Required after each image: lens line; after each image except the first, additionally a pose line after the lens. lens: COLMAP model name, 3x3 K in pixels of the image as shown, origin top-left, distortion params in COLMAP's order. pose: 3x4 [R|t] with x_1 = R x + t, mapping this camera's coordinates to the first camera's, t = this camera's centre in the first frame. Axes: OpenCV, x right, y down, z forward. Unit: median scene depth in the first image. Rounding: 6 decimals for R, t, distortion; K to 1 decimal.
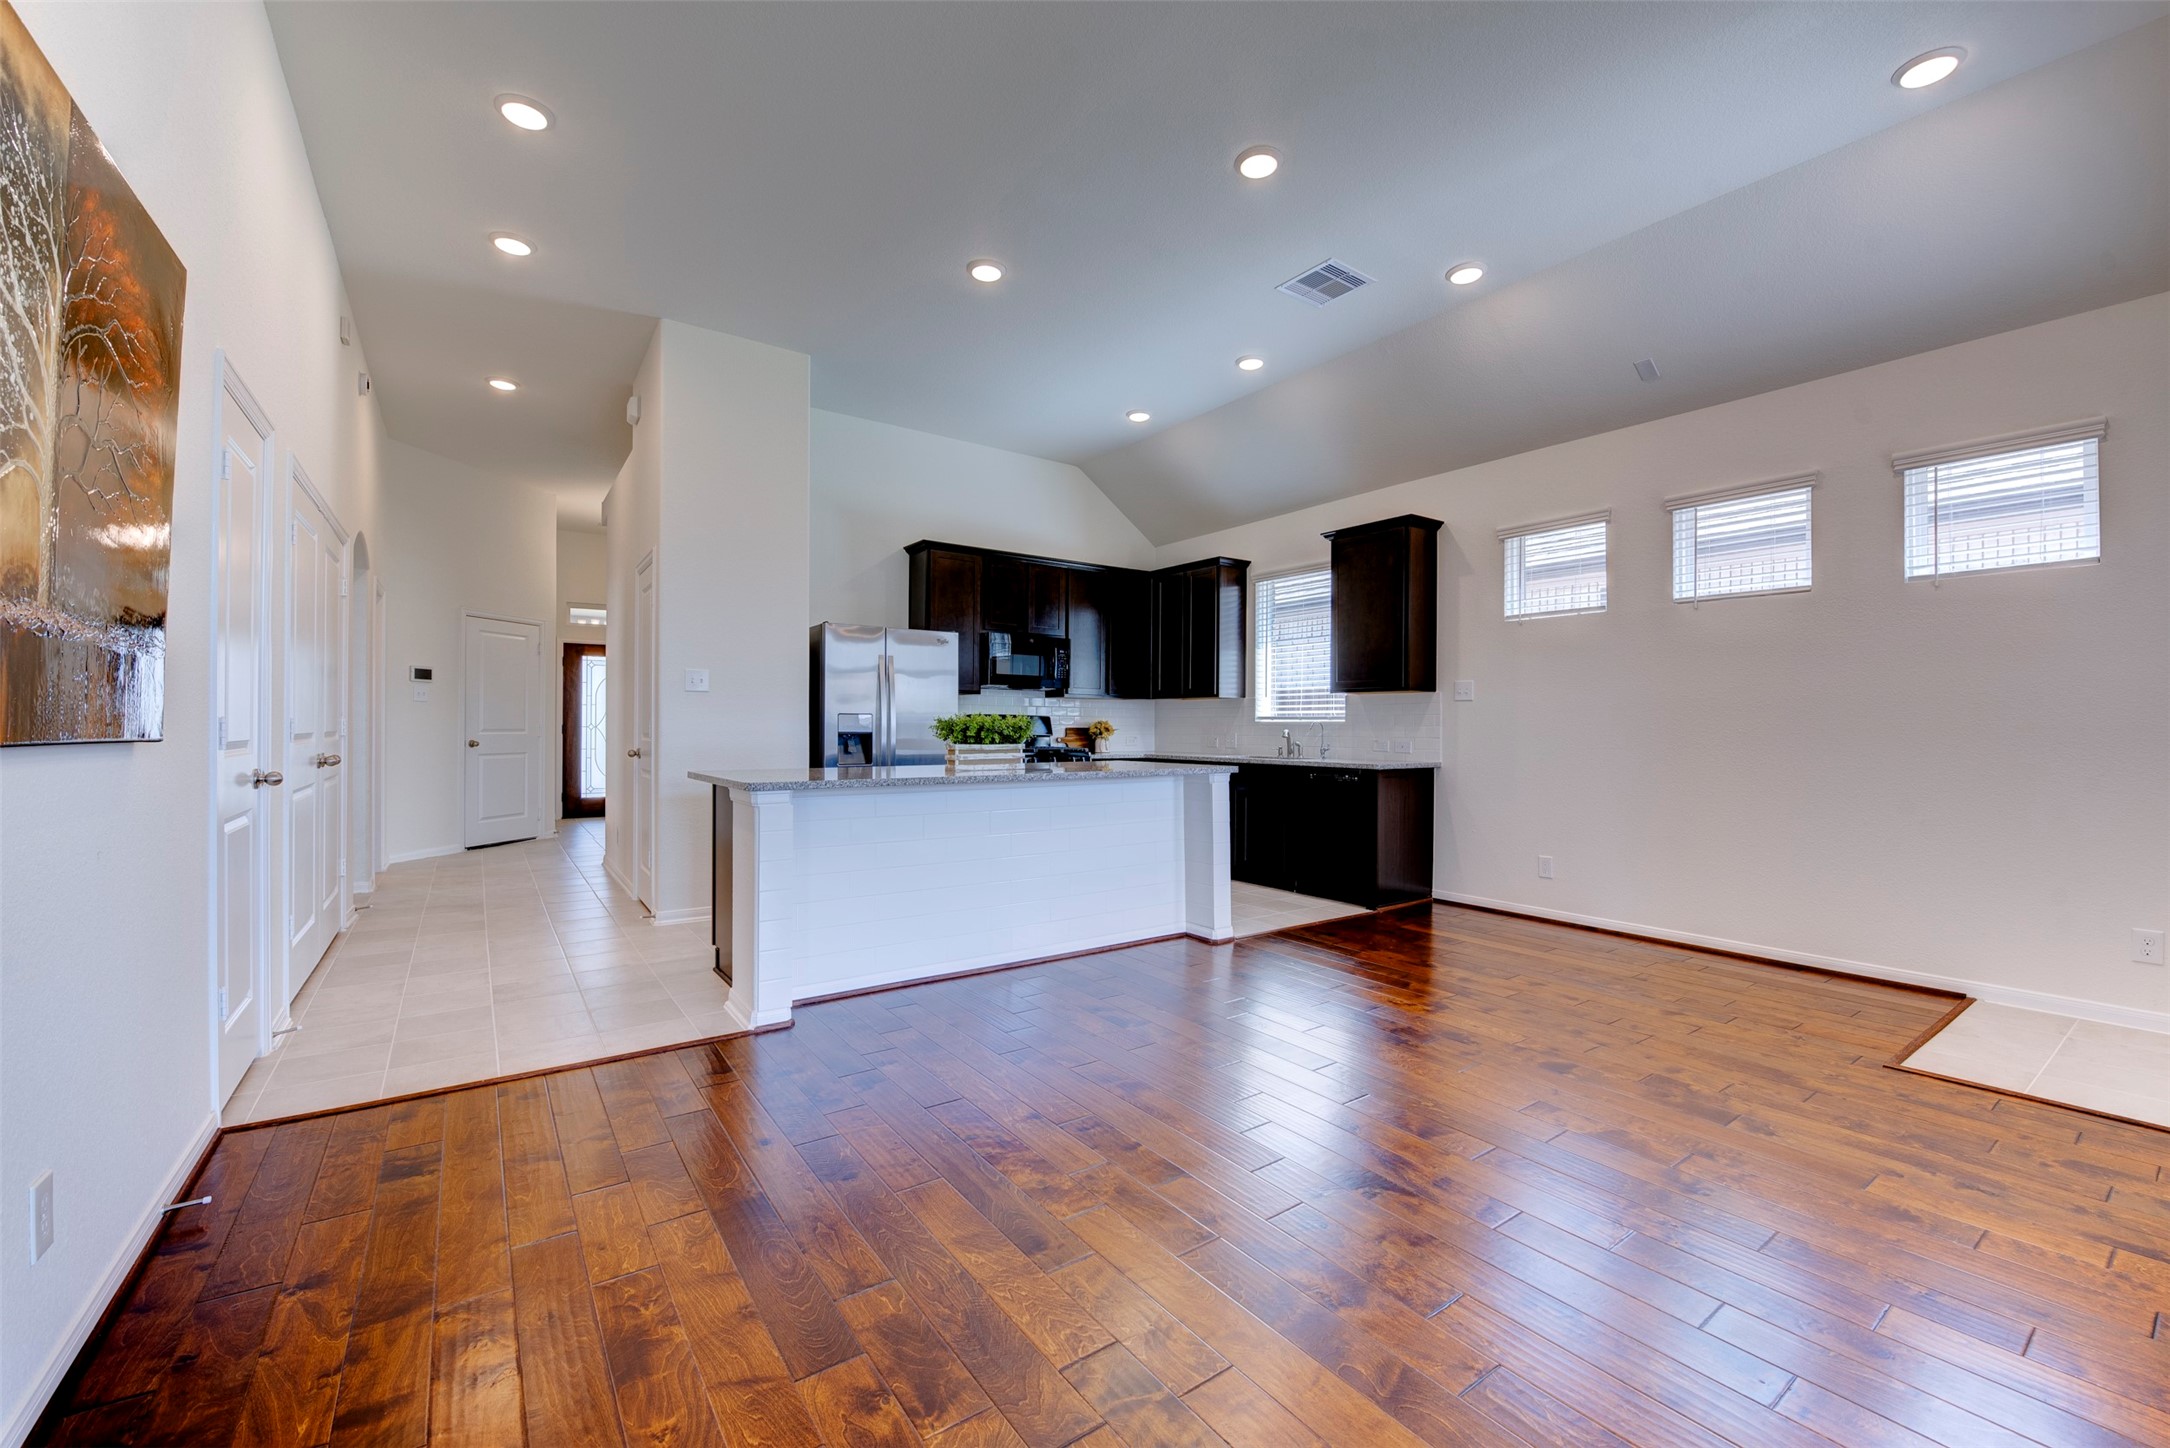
lens RADIAL K [[867.1, 0, 1083.7], [0, 867.1, 723.8], [0, 0, 1]] dist [-0.016443, -0.001921]
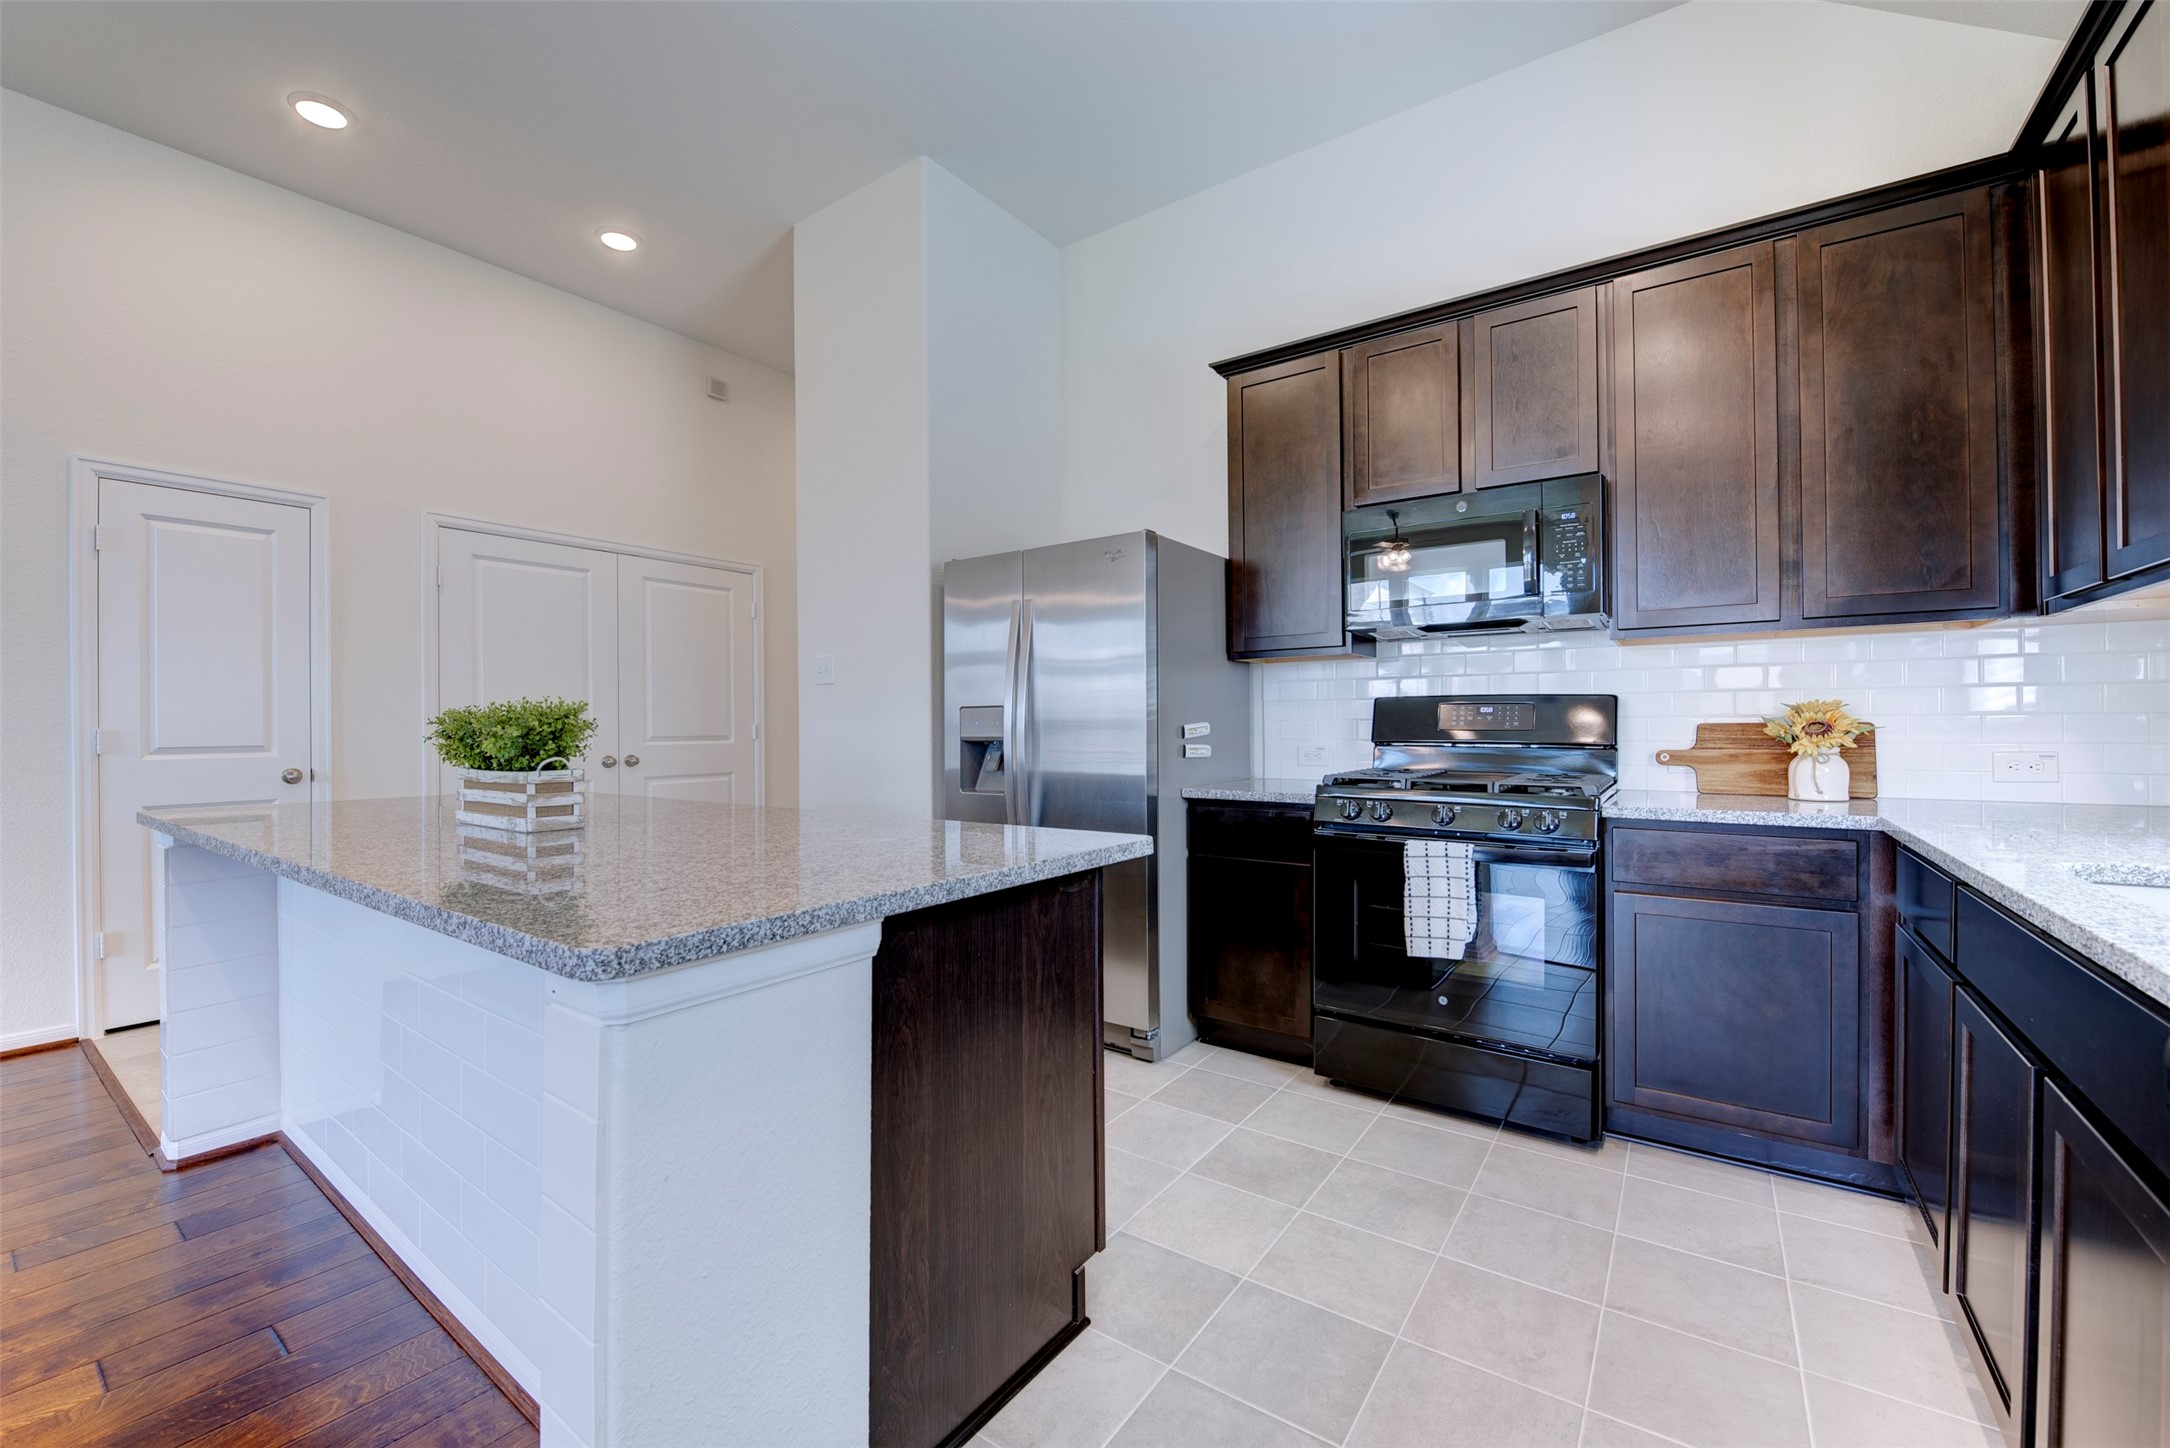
lens RADIAL K [[867.1, 0, 1081.7], [0, 867.1, 722.0], [0, 0, 1]] dist [-0.016443, -0.001921]
pose [[0.326790, -0.011748, -0.945024, 0.382961], [0.012609, 0.999888, -0.008070, 0.005370], [0.945013, -0.009279, 0.326901, 1.048103]]
